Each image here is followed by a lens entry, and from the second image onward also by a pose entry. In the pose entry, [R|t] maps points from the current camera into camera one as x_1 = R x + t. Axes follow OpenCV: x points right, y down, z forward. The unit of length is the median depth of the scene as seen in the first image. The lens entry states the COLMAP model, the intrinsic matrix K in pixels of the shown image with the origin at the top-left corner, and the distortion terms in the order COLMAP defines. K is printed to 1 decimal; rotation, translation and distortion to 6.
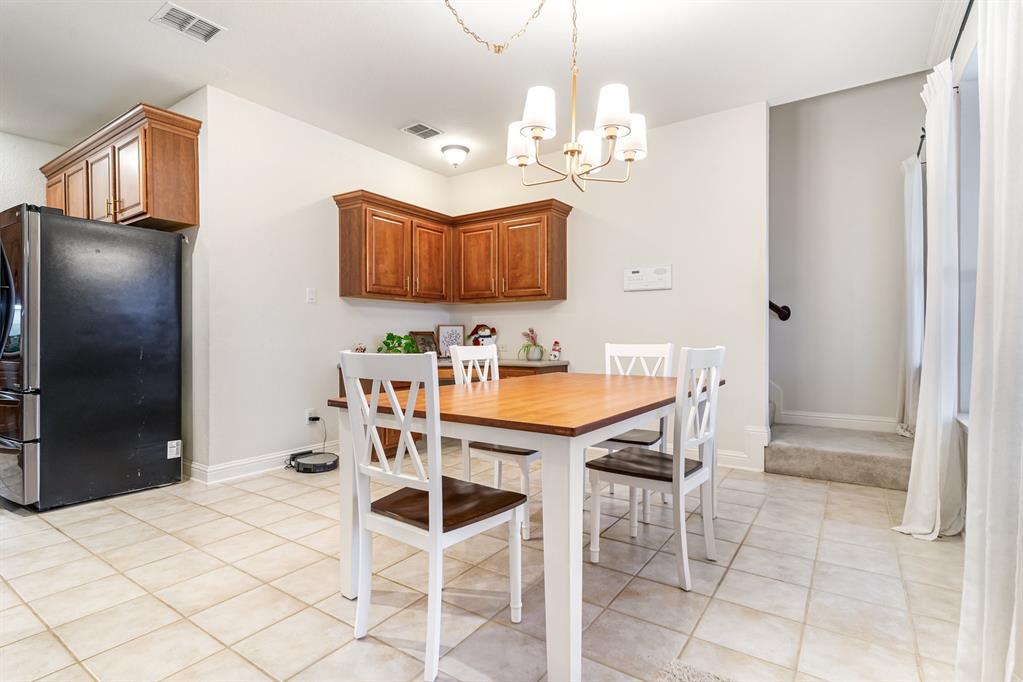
lens RADIAL K [[501.9, 0, 504.0], [0, 501.9, 339.2], [0, 0, 1]] dist [-0.003844, 0.002724]
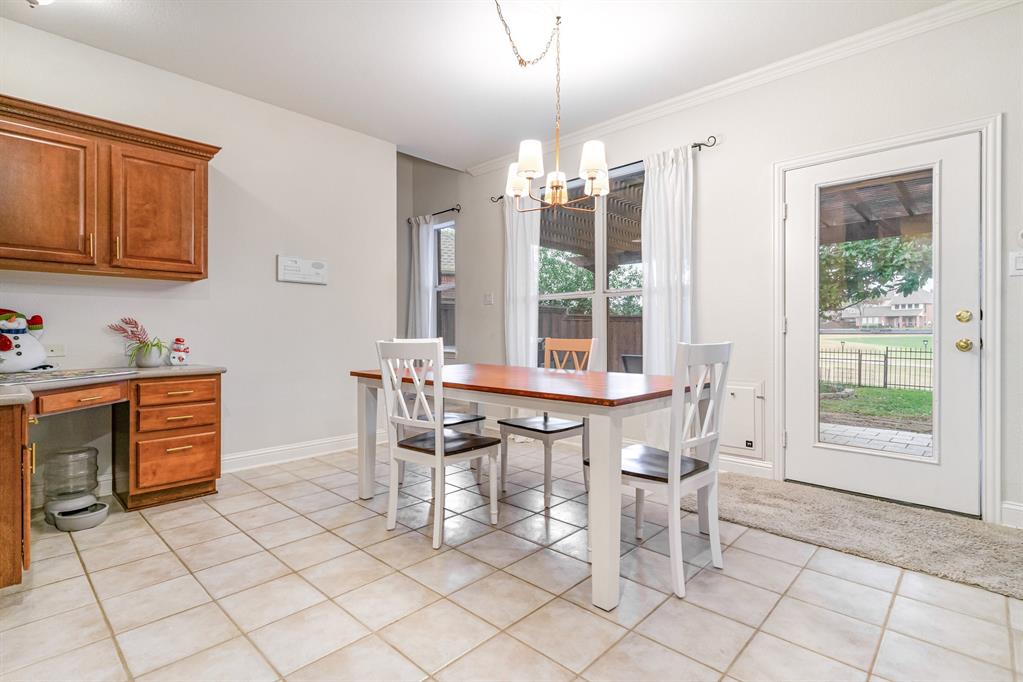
lens RADIAL K [[501.9, 0, 488.2], [0, 501.9, 329.3], [0, 0, 1]] dist [-0.003844, 0.002724]
pose [[0.181456, 0.010024, 0.983348, -0.521326], [0.013774, 0.999824, -0.012734, 0.006806], [-0.983303, 0.015856, 0.181286, 0.437473]]
